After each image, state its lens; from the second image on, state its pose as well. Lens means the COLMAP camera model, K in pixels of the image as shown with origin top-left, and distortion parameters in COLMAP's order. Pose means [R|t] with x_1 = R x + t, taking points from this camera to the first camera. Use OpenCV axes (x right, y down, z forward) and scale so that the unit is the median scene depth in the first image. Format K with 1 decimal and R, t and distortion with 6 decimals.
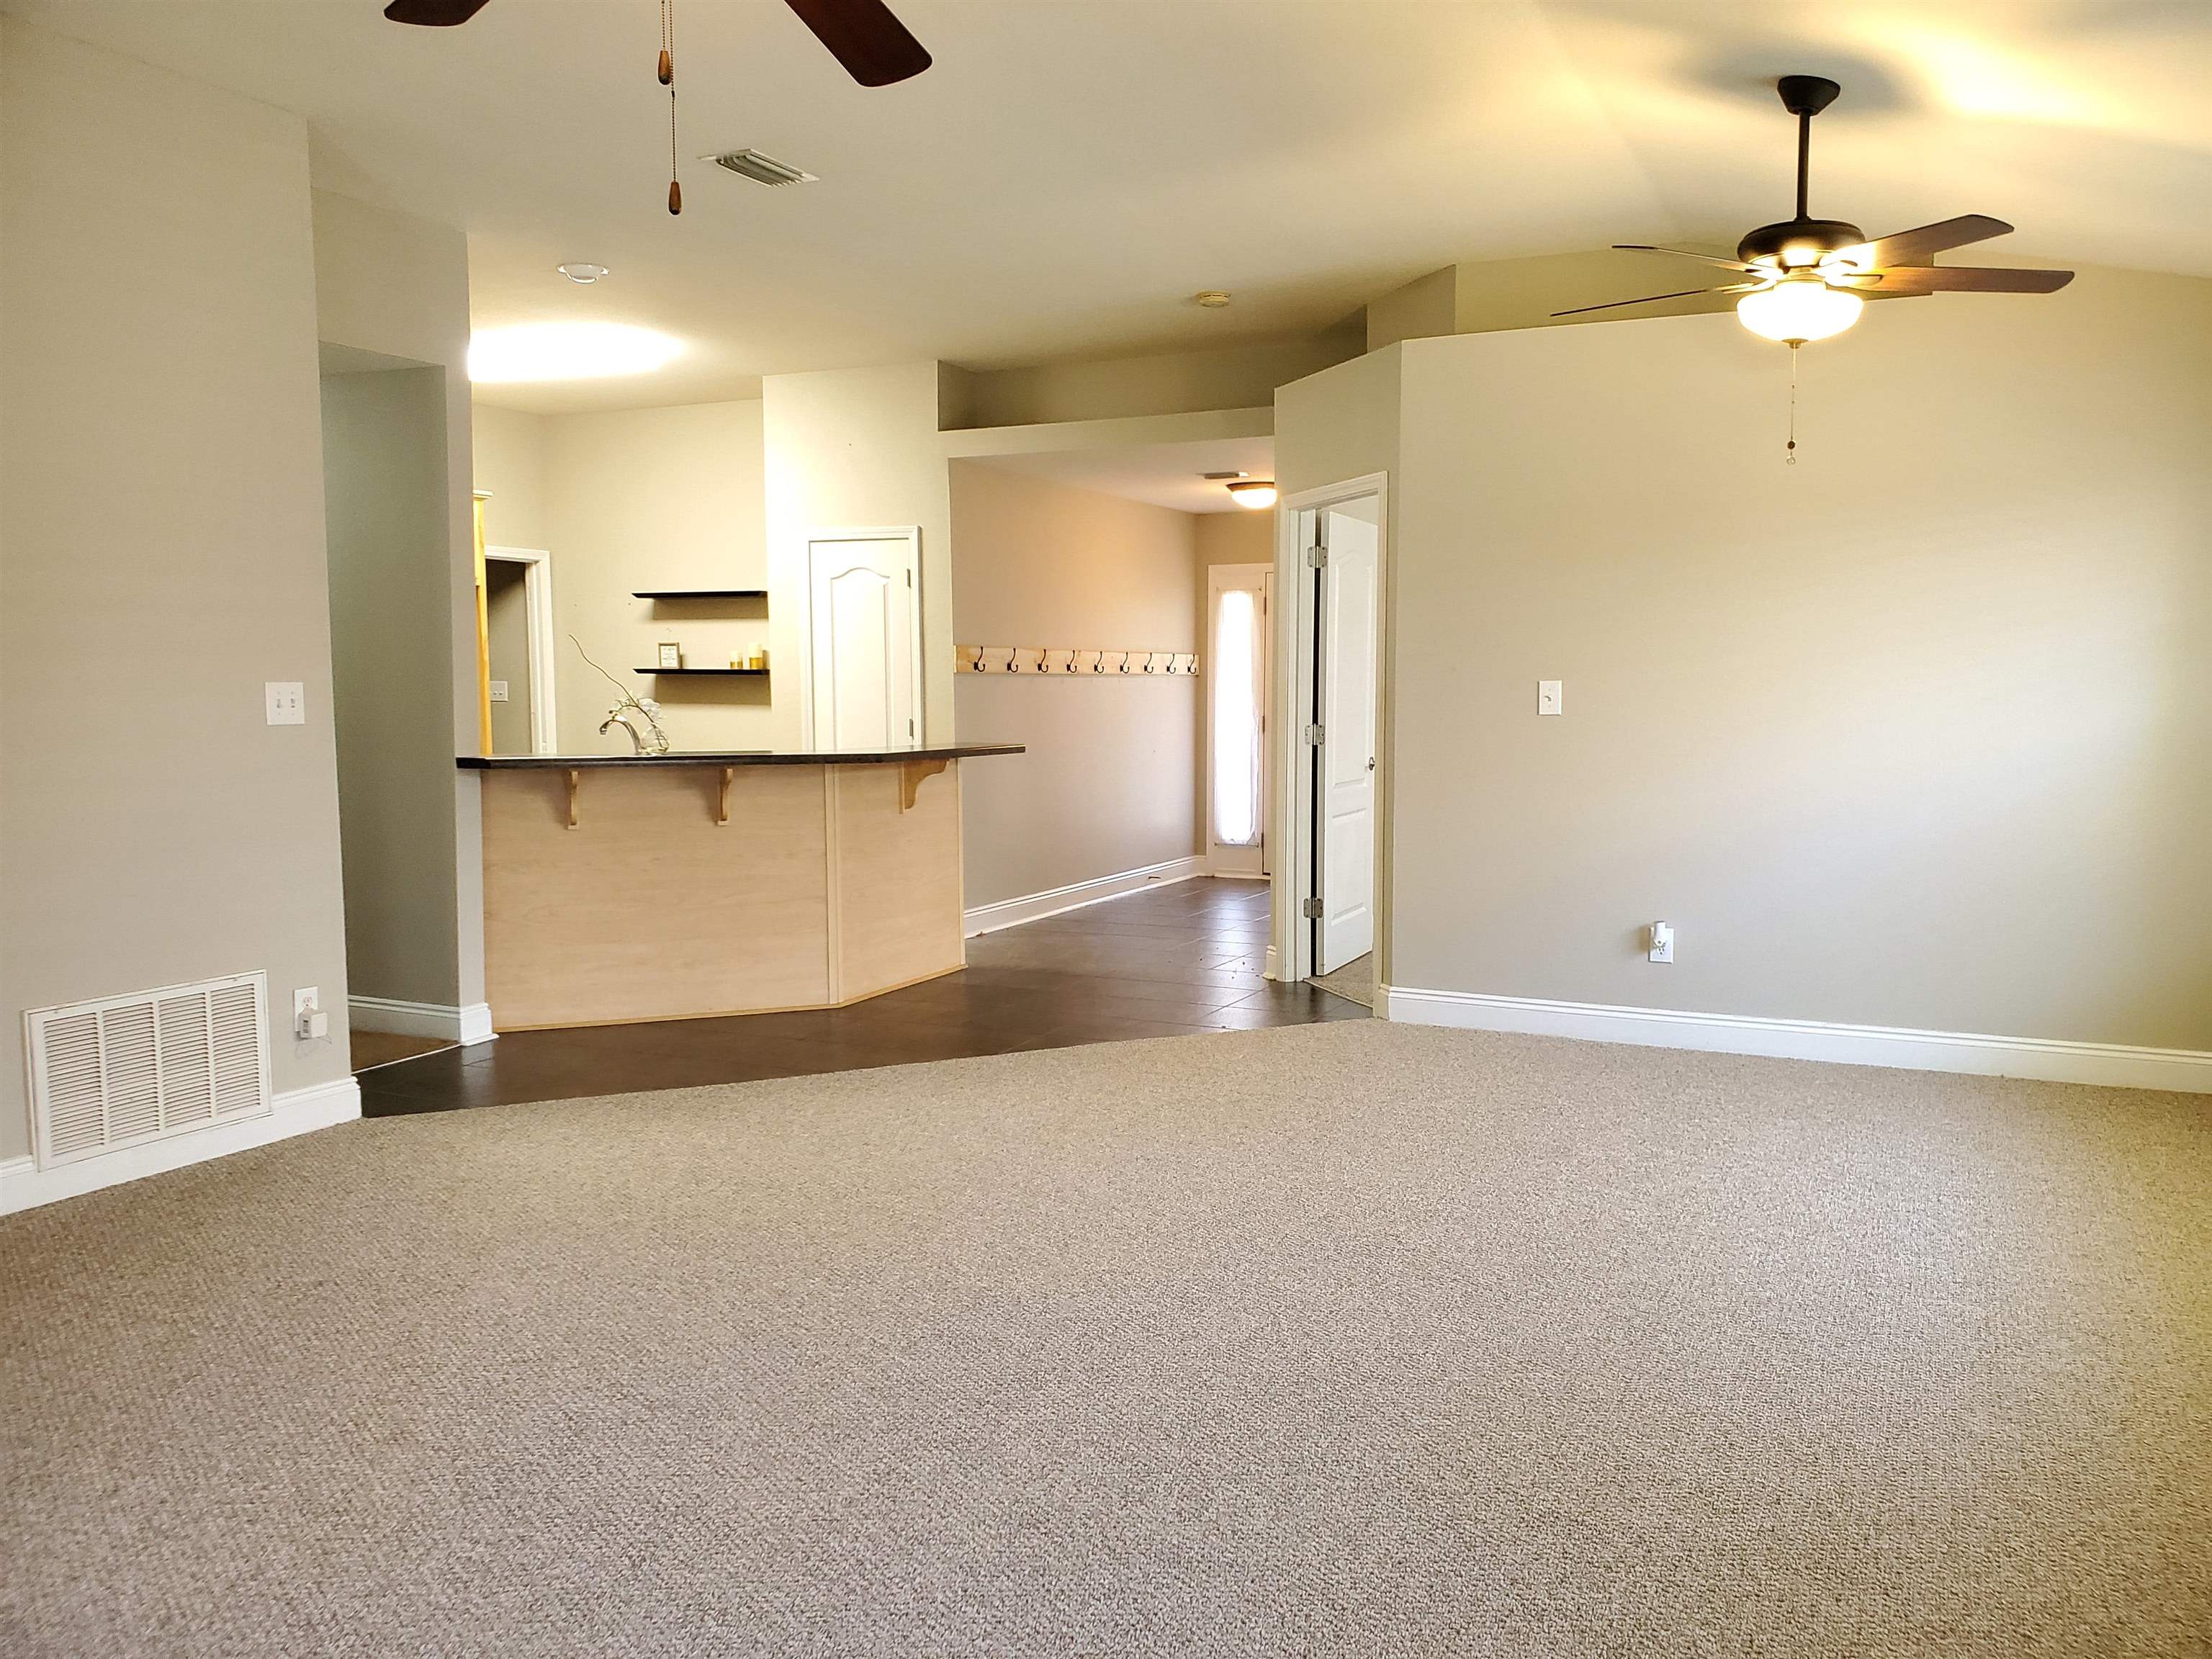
lens RADIAL K [[1730.3, 0, 1129.0], [0, 1730.3, 848.5], [0, 0, 1]] dist [0.031118, -0.020398]
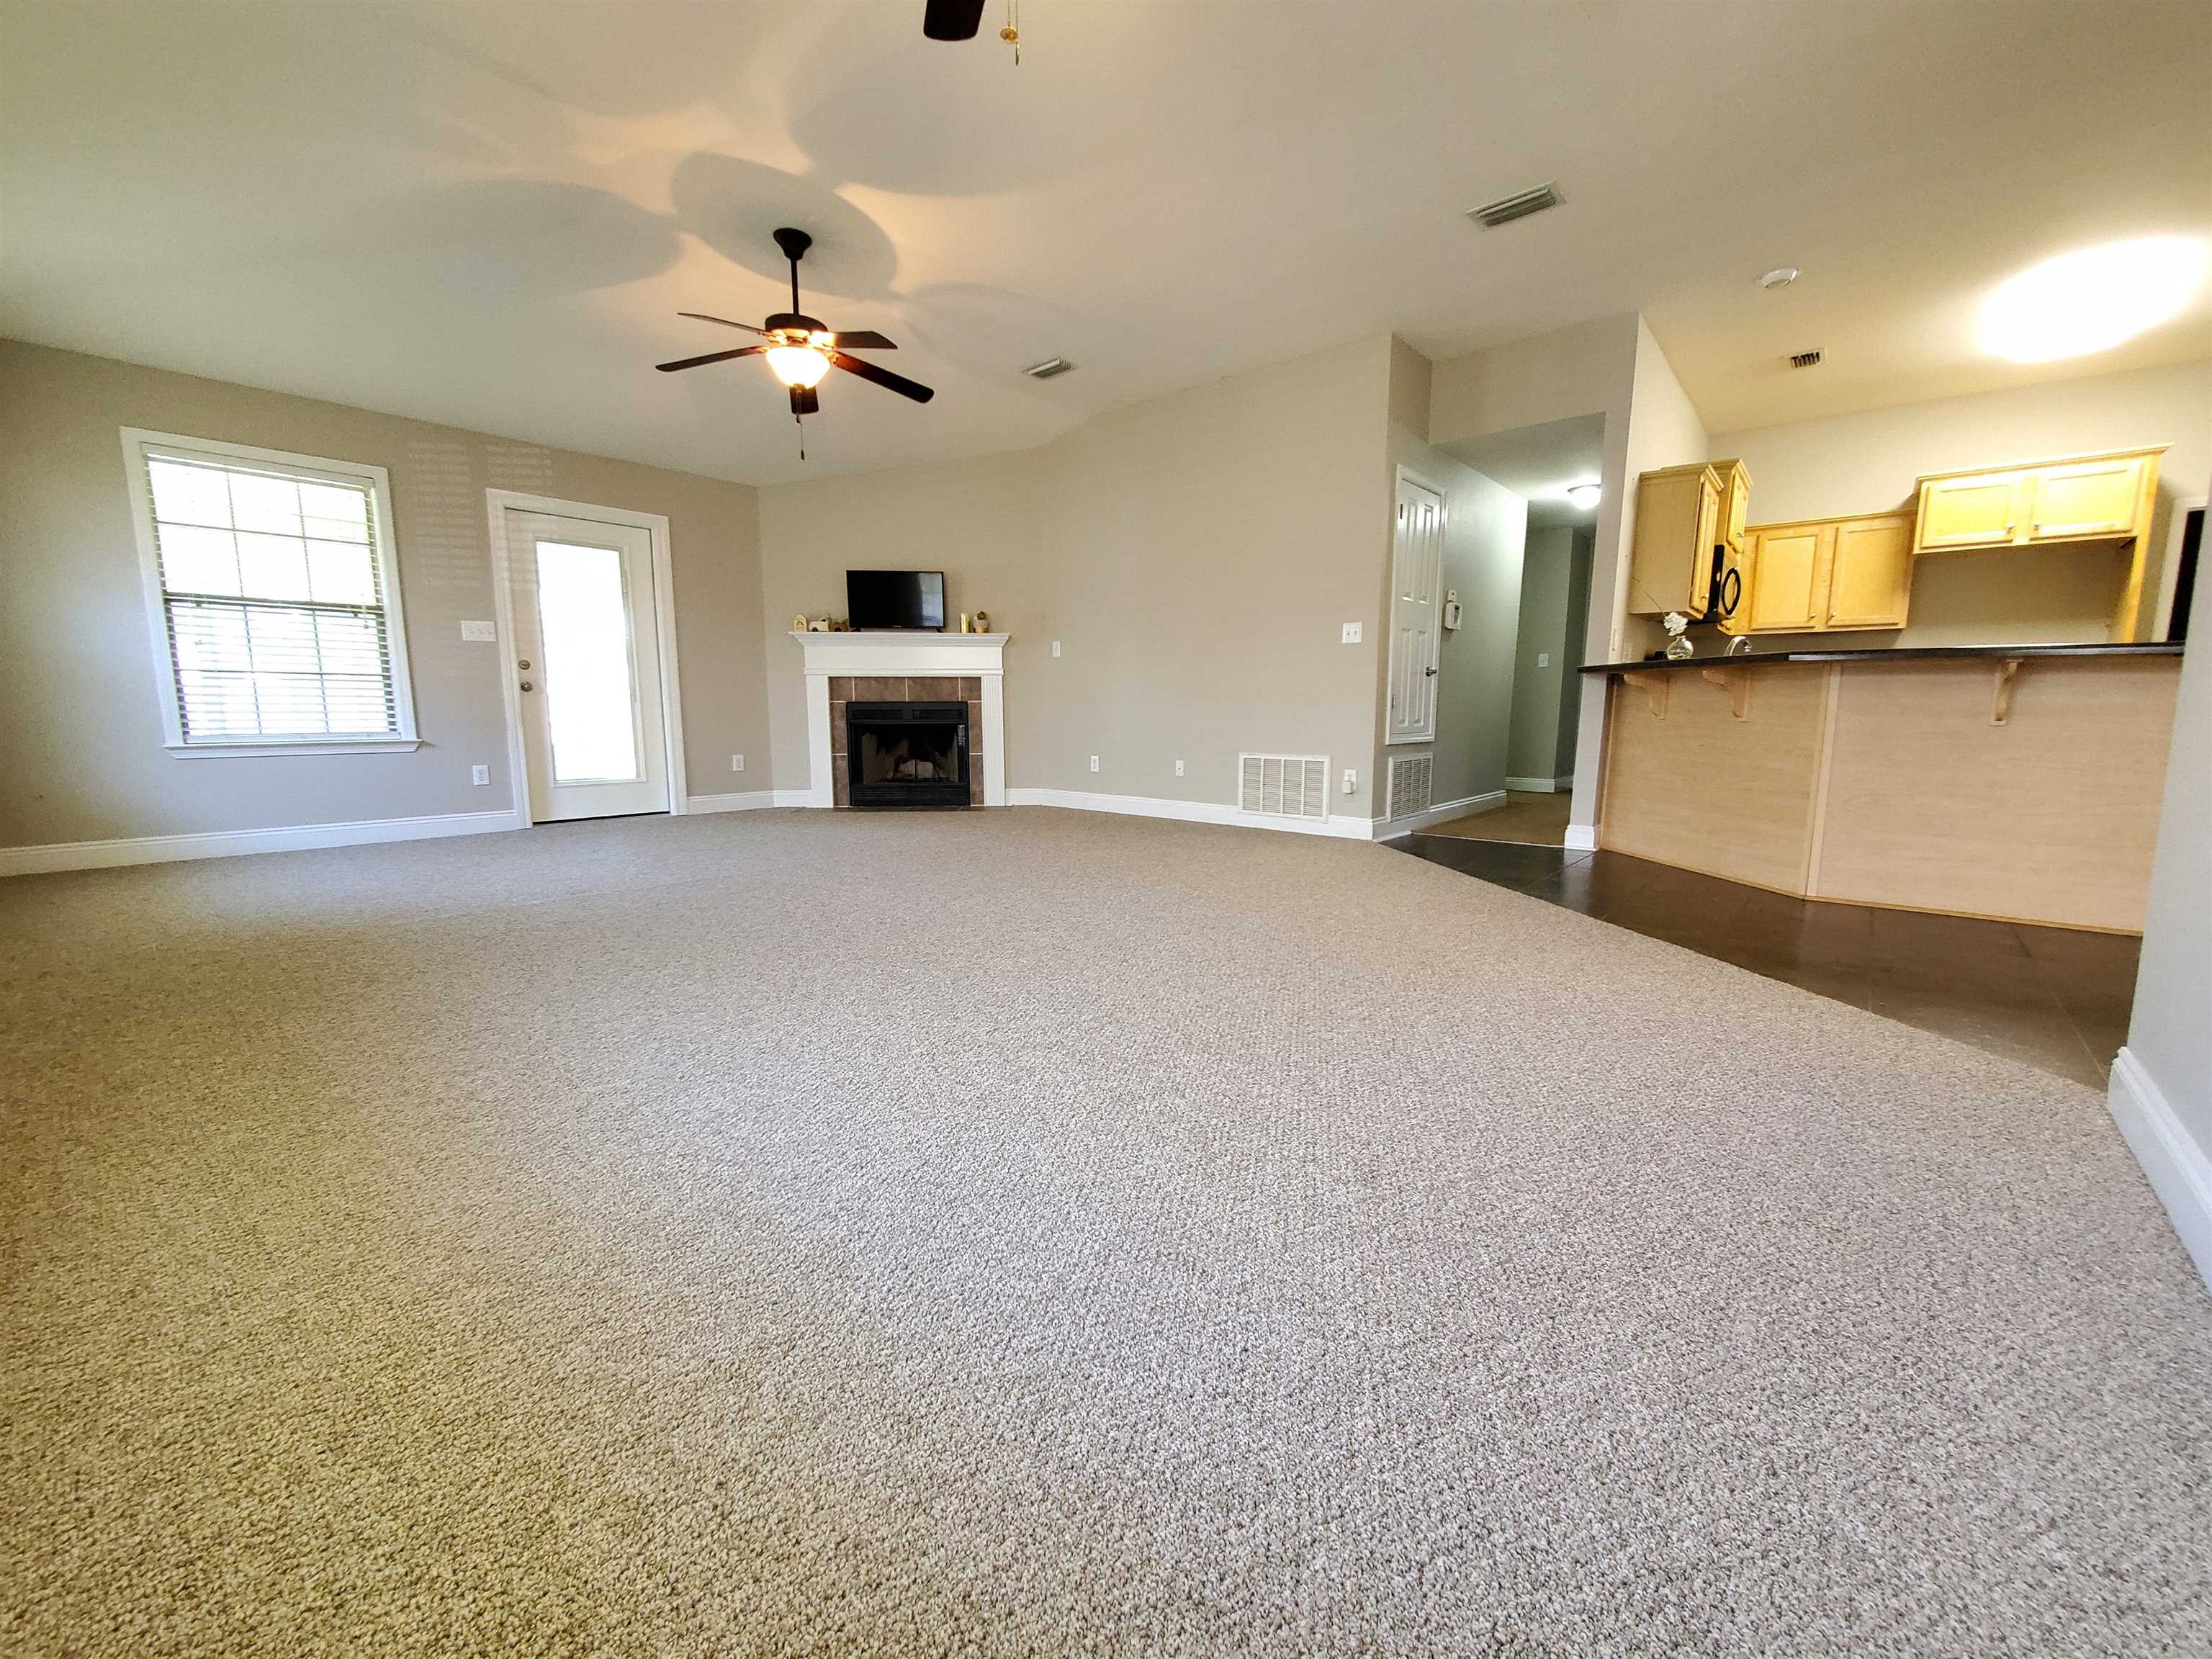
lens RADIAL K [[881.5, 0, 1133.1], [0, 881.5, 827.8], [0, 0, 1]] dist [0.000450, -0.000077]
pose [[-0.253539, 0.131911, -0.958289, 0.596449], [-0.098230, 0.982026, 0.161167, 0.002458], [0.962325, 0.134995, -0.236024, 0.953836]]
